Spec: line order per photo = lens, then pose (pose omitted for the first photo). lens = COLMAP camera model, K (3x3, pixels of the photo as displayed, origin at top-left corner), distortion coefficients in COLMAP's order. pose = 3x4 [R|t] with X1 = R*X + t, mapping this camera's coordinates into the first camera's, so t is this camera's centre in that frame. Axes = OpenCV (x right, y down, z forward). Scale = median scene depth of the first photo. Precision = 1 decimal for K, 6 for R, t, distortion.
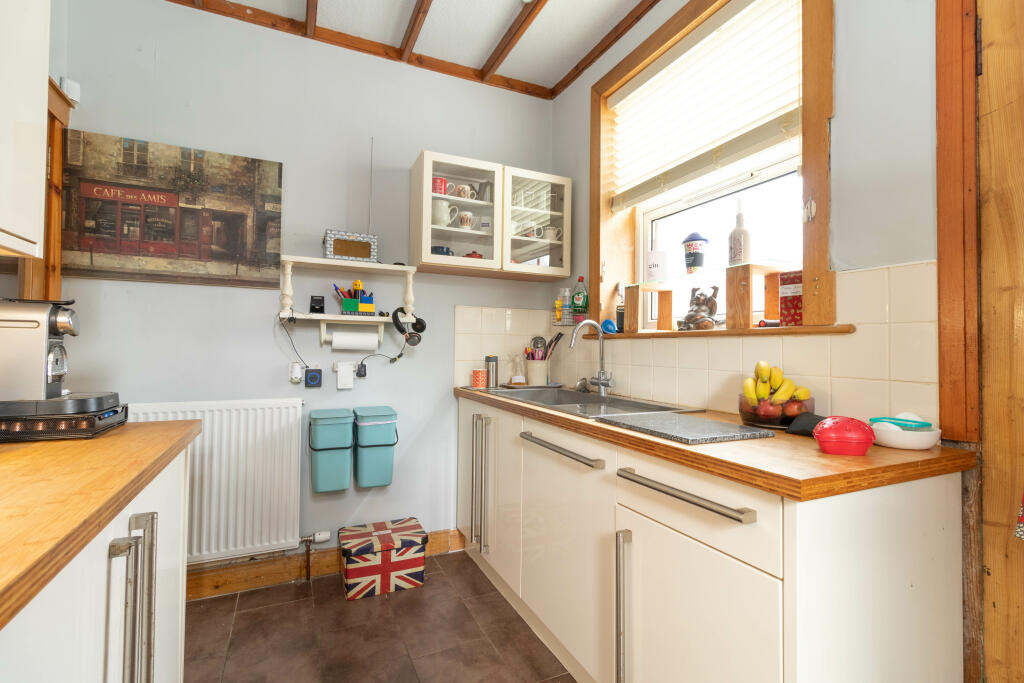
lens RADIAL K [[473.9, 0, 517.3], [0, 473.9, 339.2], [0, 0, 1]] dist [0.001468, 0.000635]
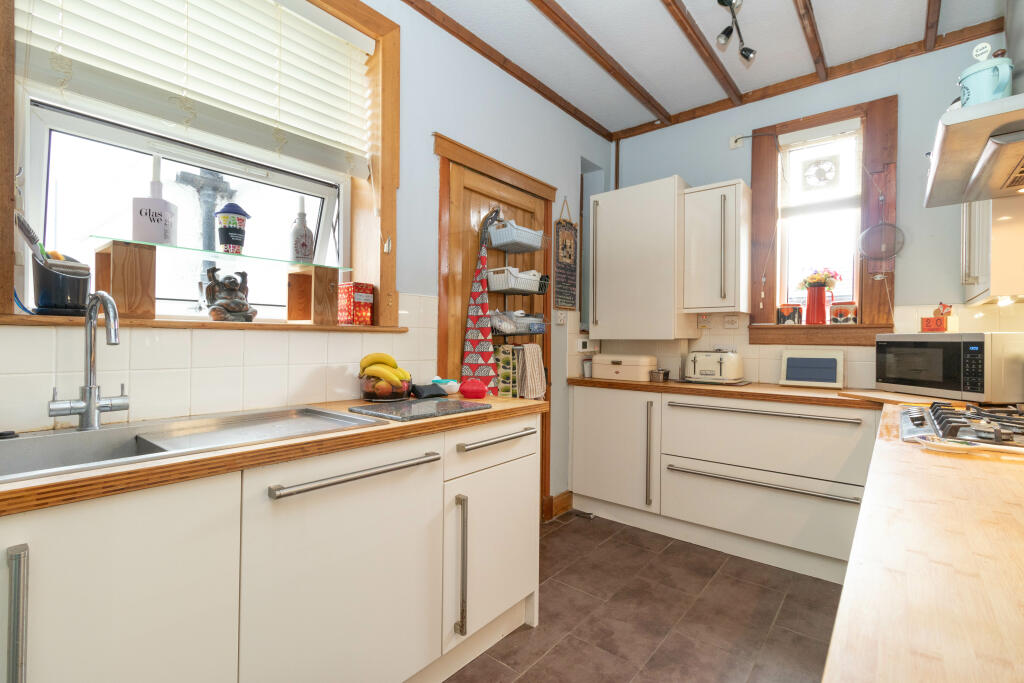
lens RADIAL K [[473.9, 0, 517.3], [0, 473.9, 339.2], [0, 0, 1]] dist [0.001468, 0.000635]
pose [[-0.428744, -0.008057, 0.903390, -0.657703], [-0.027906, 0.999601, -0.004329, 0.003318], [-0.902995, -0.027066, -0.428798, 0.992728]]
